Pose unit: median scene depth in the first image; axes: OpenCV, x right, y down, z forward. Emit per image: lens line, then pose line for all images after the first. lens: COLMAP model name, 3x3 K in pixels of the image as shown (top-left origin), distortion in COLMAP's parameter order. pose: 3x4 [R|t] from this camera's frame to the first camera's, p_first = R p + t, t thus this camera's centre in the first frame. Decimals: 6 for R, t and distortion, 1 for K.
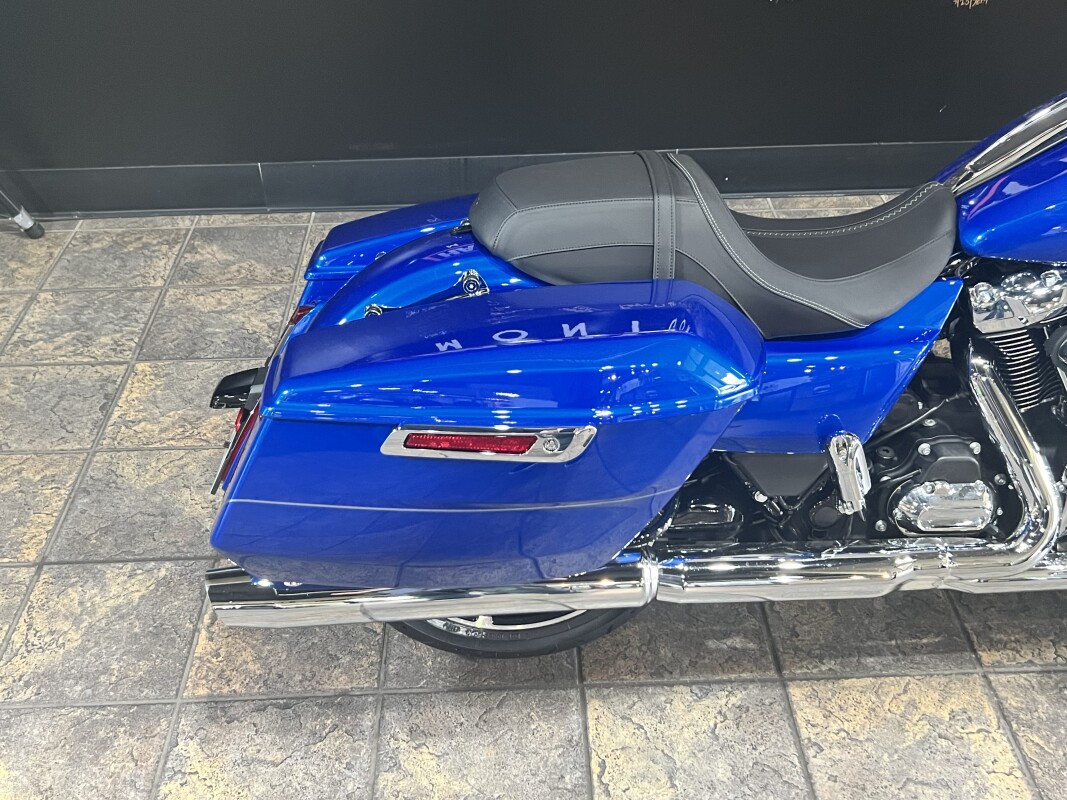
lens RADIAL K [[1094.0, 0, 533.5], [0, 1094.0, 400.0], [0, 0, 1]] dist [0.014796, -0.002431]
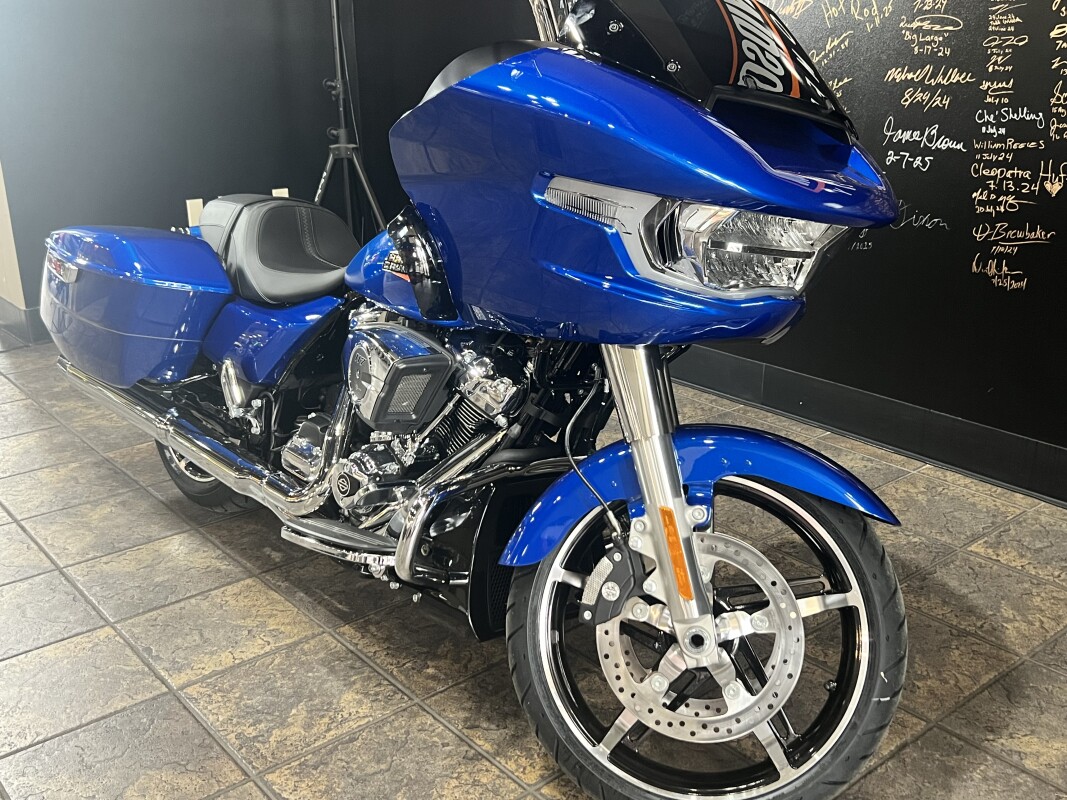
lens RADIAL K [[1084.6, 0, 533.5], [0, 1084.6, 400.0], [0, 0, 1]] dist [0.046495, -0.002503]
pose [[0.622477, 0.265784, -0.736126, 1.444478], [-0.469655, 0.879246, -0.079688, 0.003532], [0.626056, 0.395329, 0.672137, 0.206983]]
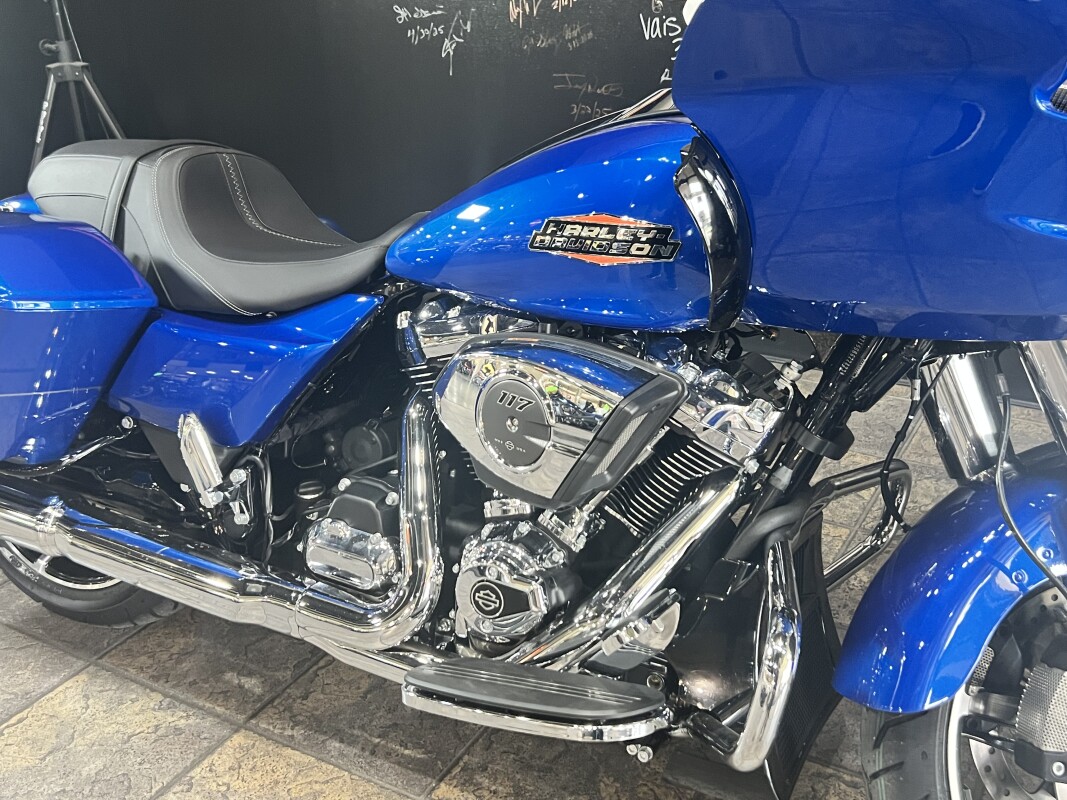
lens RADIAL K [[1094.0, 0, 533.5], [0, 1094.0, 400.0], [0, 0, 1]] dist [0.014796, -0.002431]
pose [[0.852484, 0.208489, -0.479377, 0.838788], [-0.305769, 0.942661, -0.133775, 0.047806], [0.424000, 0.260620, 0.867353, 0.244014]]
